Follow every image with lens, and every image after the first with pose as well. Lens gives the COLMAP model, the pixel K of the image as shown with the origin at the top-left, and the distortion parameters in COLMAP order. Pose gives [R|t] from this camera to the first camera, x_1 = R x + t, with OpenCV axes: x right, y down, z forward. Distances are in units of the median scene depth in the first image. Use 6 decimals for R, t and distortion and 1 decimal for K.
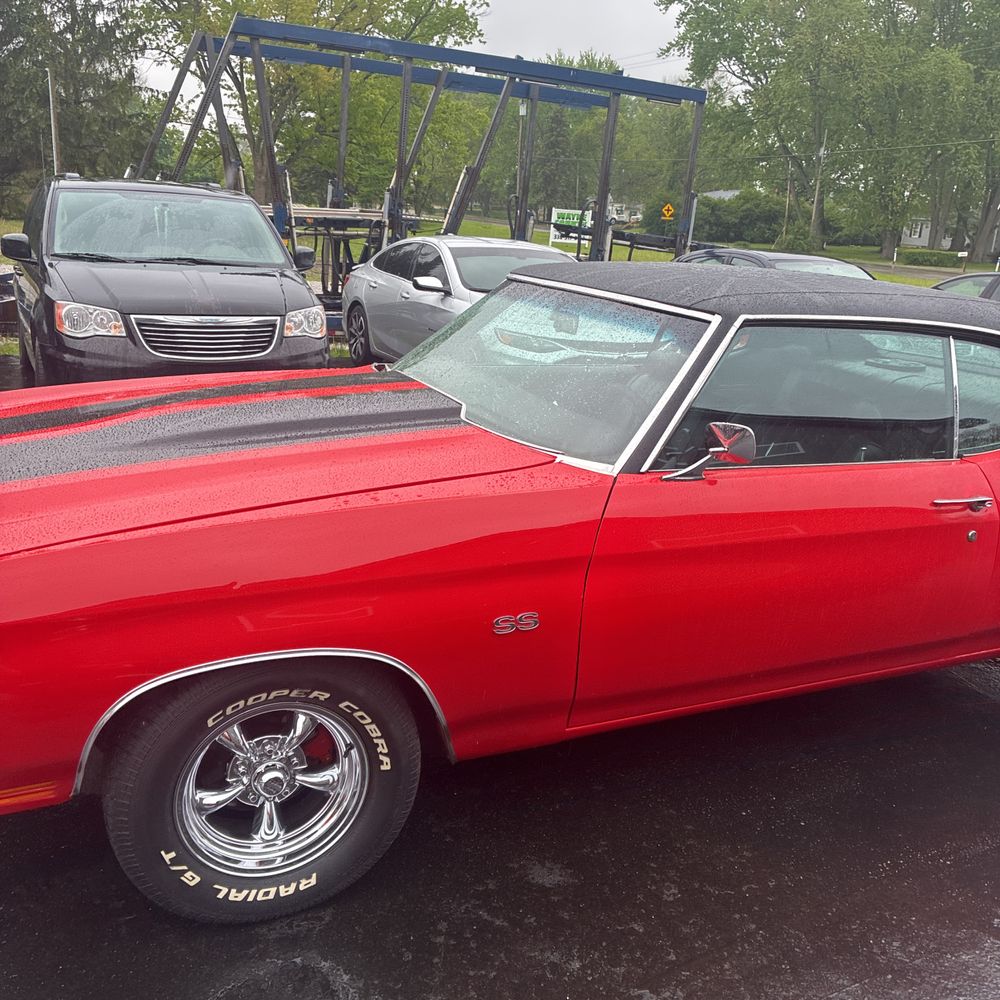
lens RADIAL K [[1013.9, 0, 484.9], [0, 1013.9, 481.4], [0, 0, 1]] dist [0.025780, 0.000000]
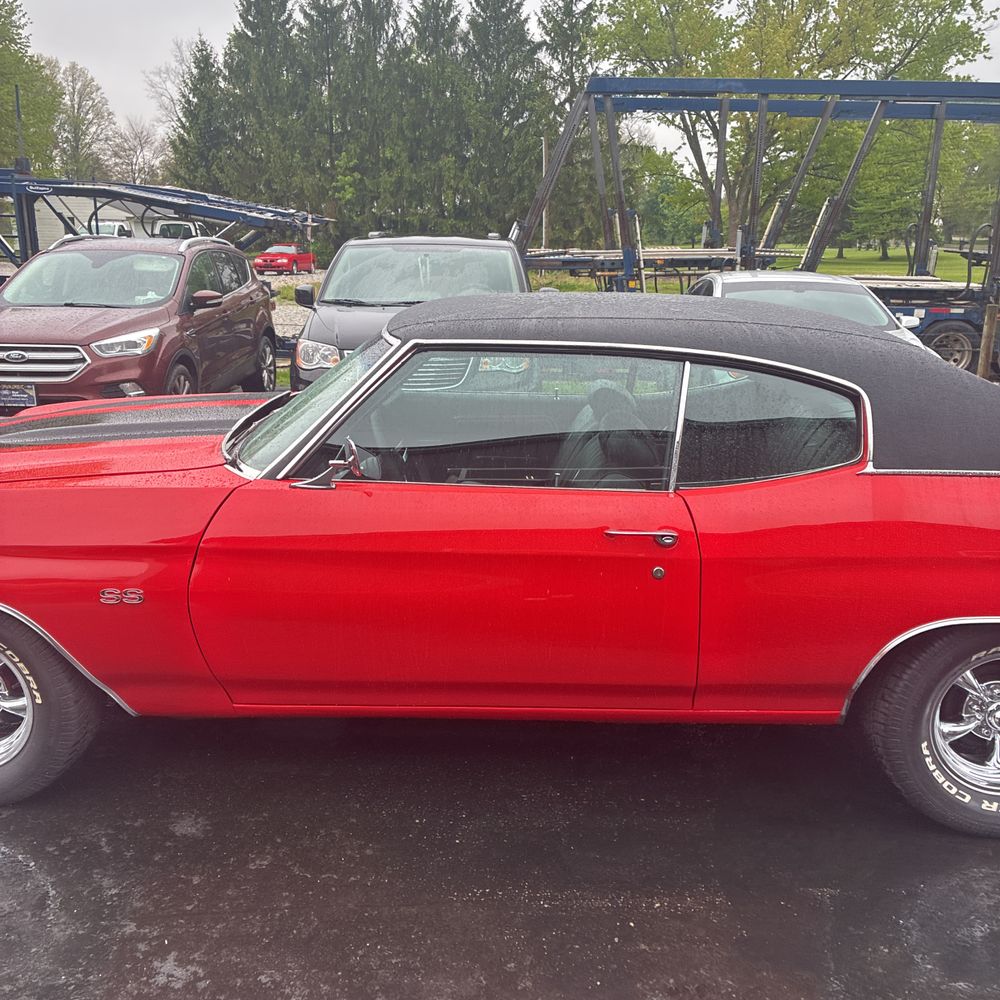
lens RADIAL K [[1013.9, 0, 508.9], [0, 1013.9, 485.0], [0, 0, 1]] dist [0.025780, 0.000000]
pose [[0.893244, 0.056110, -0.446056, 0.934535], [-0.072462, 0.997177, -0.019672, 0.000734], [0.443693, 0.049894, 0.894789, 0.125247]]
